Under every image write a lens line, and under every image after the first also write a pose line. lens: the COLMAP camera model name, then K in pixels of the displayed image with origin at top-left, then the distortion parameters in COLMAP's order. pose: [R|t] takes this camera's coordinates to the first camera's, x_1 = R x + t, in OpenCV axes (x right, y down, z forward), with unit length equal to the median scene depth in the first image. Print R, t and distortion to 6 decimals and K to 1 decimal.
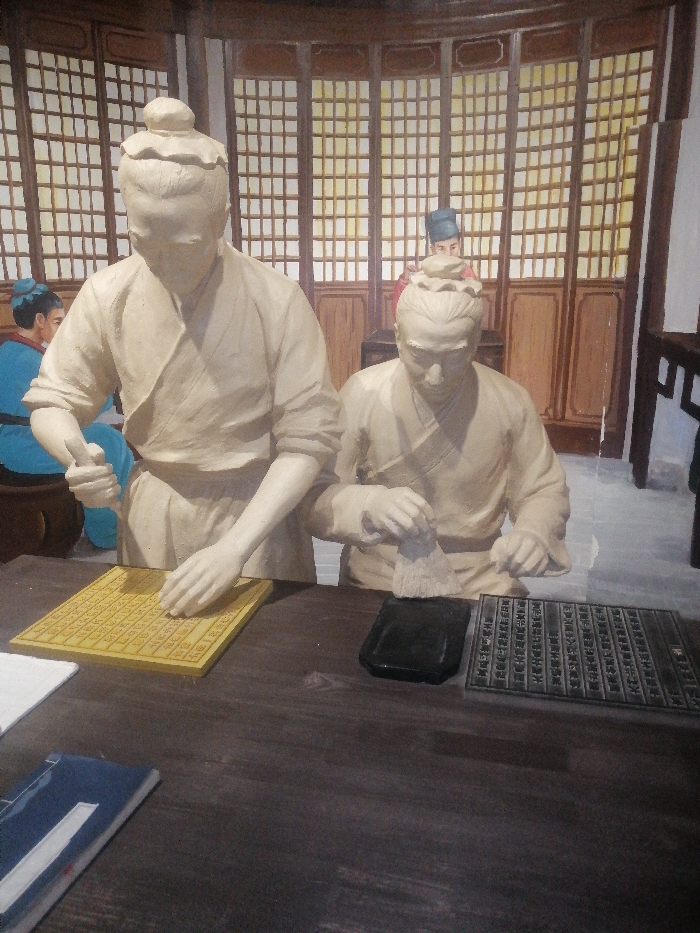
lens RADIAL K [[713.4, 0, 348.0], [0, 713.4, 462.4], [0, 0, 1]] dist [0.005365, 0.001665]
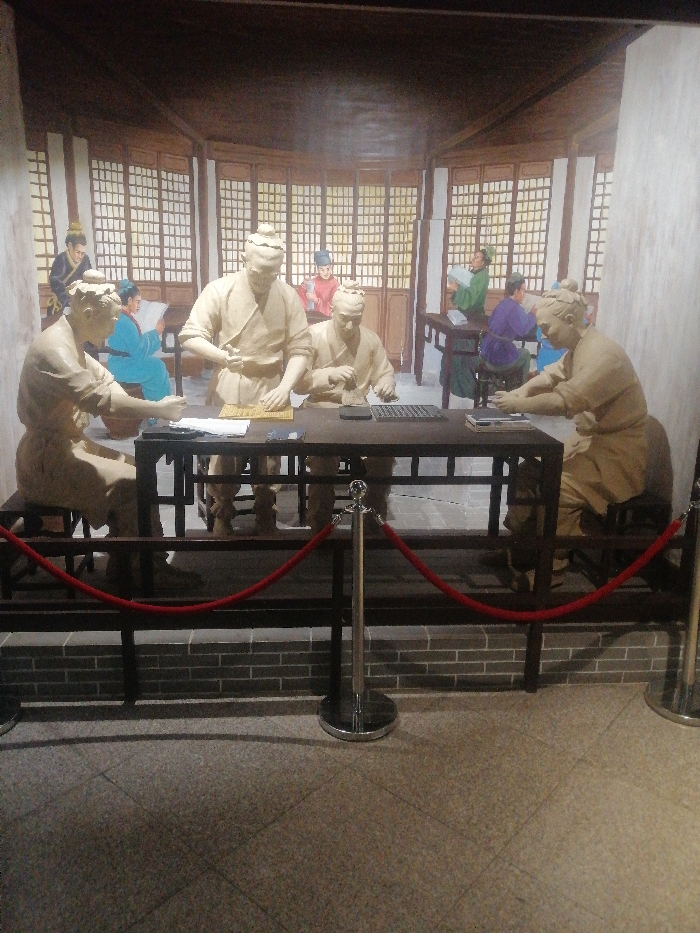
lens RADIAL K [[713.4, 0, 348.0], [0, 713.4, 462.4], [0, 0, 1]] dist [0.005365, 0.001665]
pose [[0.950038, -0.045593, 0.308788, -0.486478], [0.041723, 0.998946, 0.019129, 0.223369], [-0.309335, -0.005290, 0.950939, -1.016926]]
